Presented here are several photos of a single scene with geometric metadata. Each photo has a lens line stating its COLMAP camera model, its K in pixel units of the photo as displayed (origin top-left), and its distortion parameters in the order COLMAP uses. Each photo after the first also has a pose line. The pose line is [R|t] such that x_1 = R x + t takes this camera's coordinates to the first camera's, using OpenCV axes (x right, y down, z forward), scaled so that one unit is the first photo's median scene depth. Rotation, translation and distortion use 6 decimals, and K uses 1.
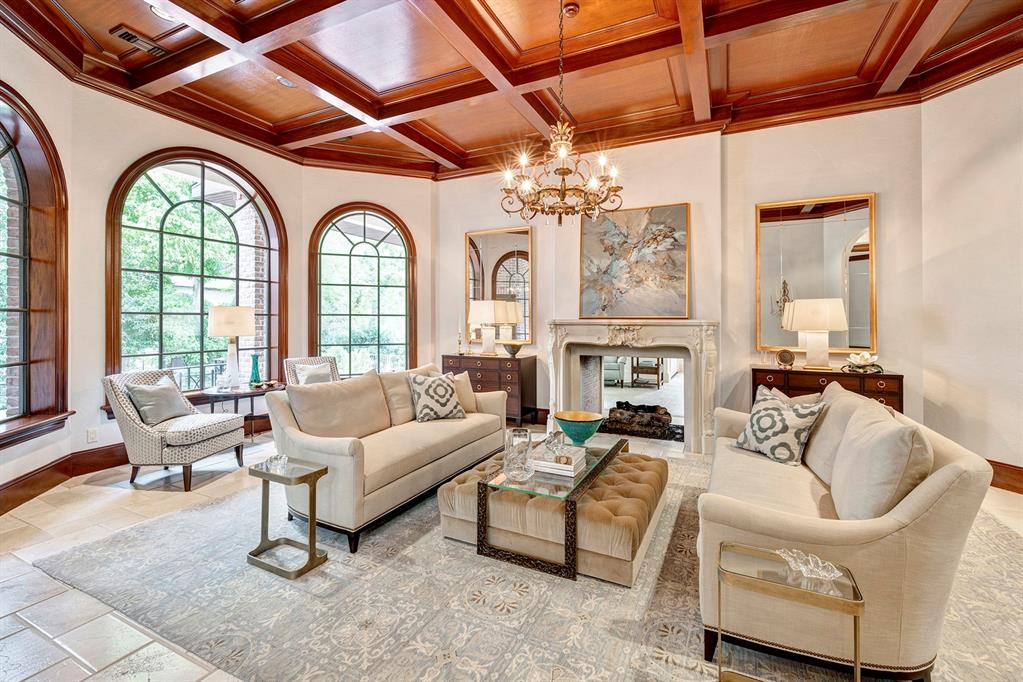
lens RADIAL K [[439.8, 0, 528.6], [0, 439.8, 320.3], [0, 0, 1]] dist [-0.003122, -0.000565]
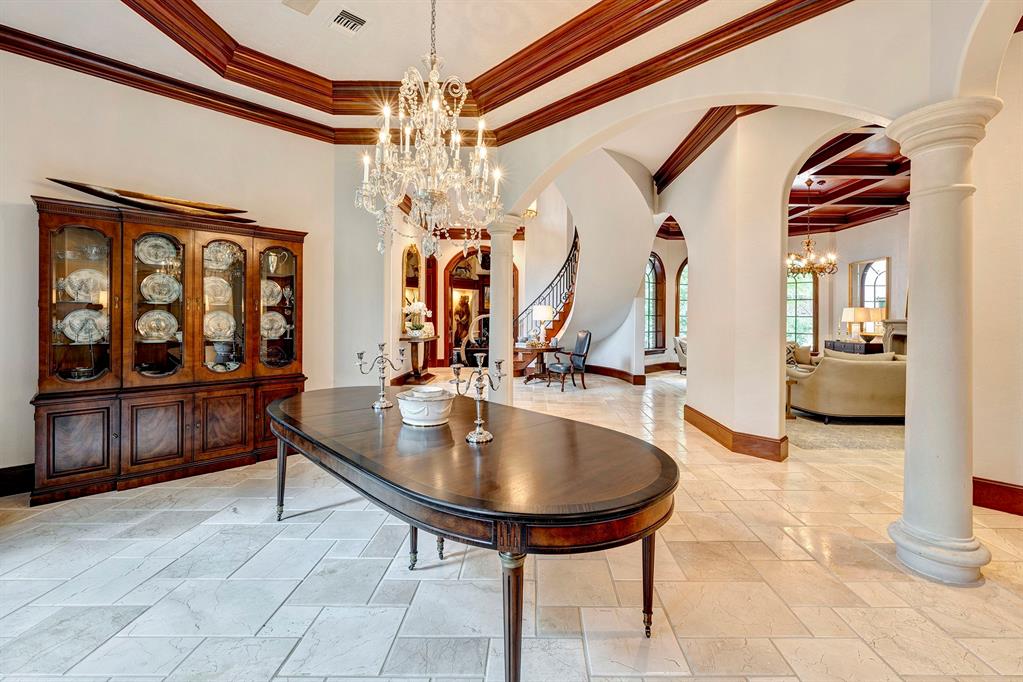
lens RADIAL K [[439.8, 0, 528.6], [0, 439.8, 320.3], [0, 0, 1]] dist [-0.003122, -0.000565]
pose [[0.422812, 0.009281, -0.906170, 1.036990], [-0.006136, 0.999954, 0.007378, -0.003232], [0.906197, 0.002440, 0.422849, -0.912543]]
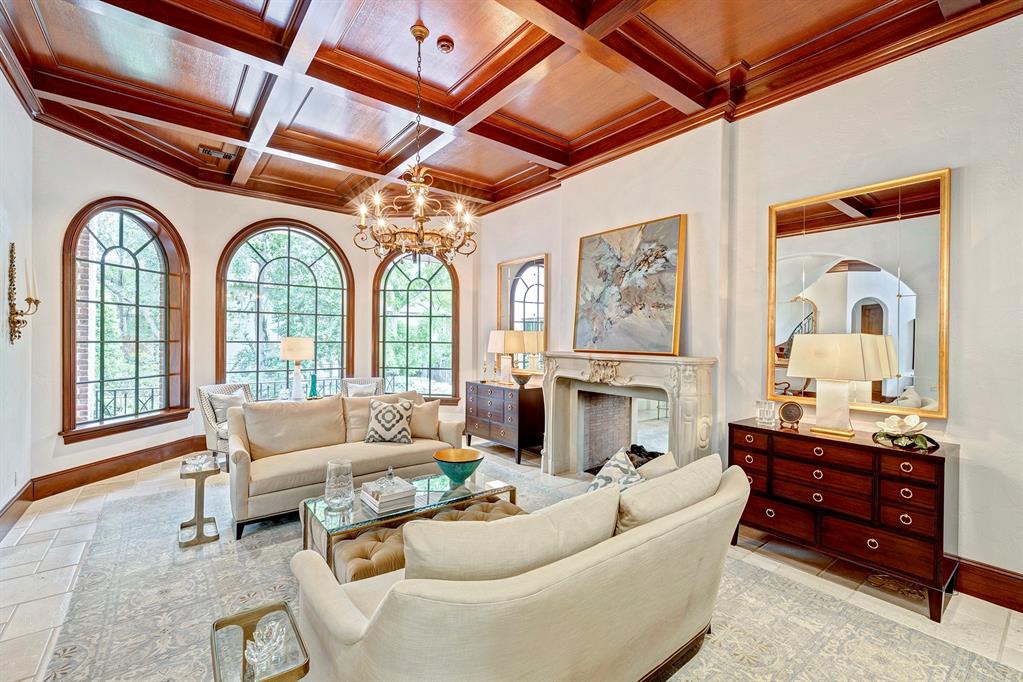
lens RADIAL K [[441.4, 0, 511.5], [0, 441.4, 341.0], [0, 0, 1]] dist [-0.002392, 0.000165]
pose [[0.889787, 0.011886, -0.456221, 0.469947], [-0.010159, 0.999929, 0.006238, -0.032524], [0.456263, -0.000916, 0.889845, 0.121444]]
